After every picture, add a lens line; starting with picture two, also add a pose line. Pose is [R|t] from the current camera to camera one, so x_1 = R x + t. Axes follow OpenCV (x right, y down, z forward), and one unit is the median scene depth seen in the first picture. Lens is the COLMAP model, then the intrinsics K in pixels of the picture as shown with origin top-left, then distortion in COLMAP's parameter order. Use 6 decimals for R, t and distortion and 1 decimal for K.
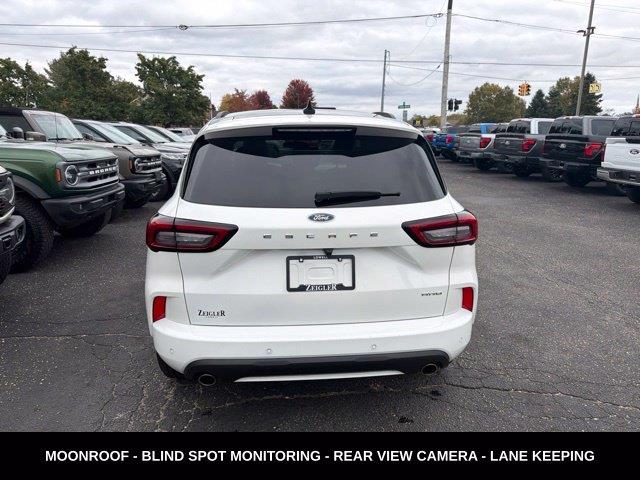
lens RADIAL K [[458.5, 0, 321.6], [0, 458.5, 241.6], [0, 0, 1]] dist [0.003997, -0.001097]
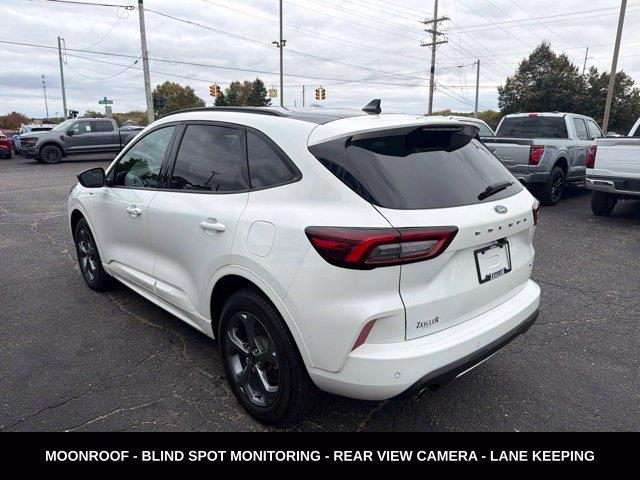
lens RADIAL K [[454.6, 0, 320.0], [0, 454.6, 240.0], [0, 0, 1]] dist [0.007612, -0.003667]
pose [[0.799022, -0.140196, 0.584730, -0.053125], [0.138506, 0.989202, 0.047907, -0.004981], [-0.585133, 0.042710, 0.809812, 0.020326]]
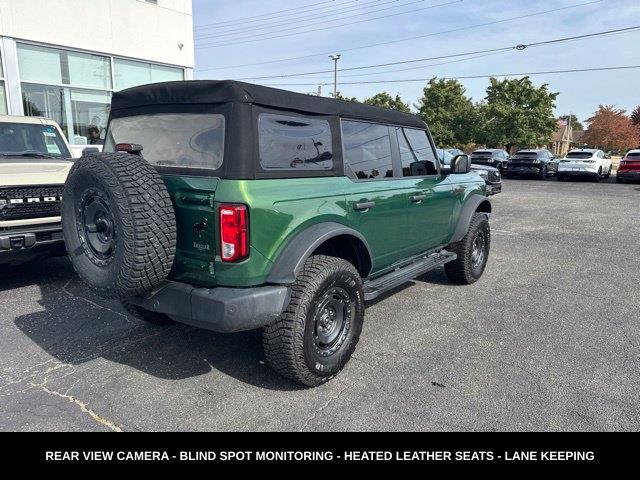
lens RADIAL K [[454.6, 0, 320.0], [0, 454.6, 240.0], [0, 0, 1]] dist [0.007612, -0.003667]
pose [[0.726028, 0.135226, -0.674239, 0.068758], [-0.166126, 0.985924, 0.018852, -0.010673], [0.667298, 0.098322, 0.738273, 0.041378]]
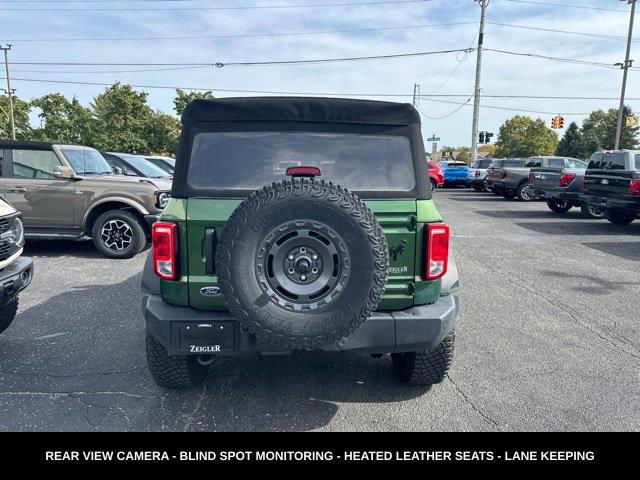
lens RADIAL K [[454.6, 0, 320.0], [0, 454.6, 240.0], [0, 0, 1]] dist [0.007612, -0.003667]
pose [[0.997710, 0.017054, -0.065446, 0.000873], [-0.021328, 0.997646, -0.065171, -0.005087], [0.064181, 0.066417, 0.995726, 0.011233]]
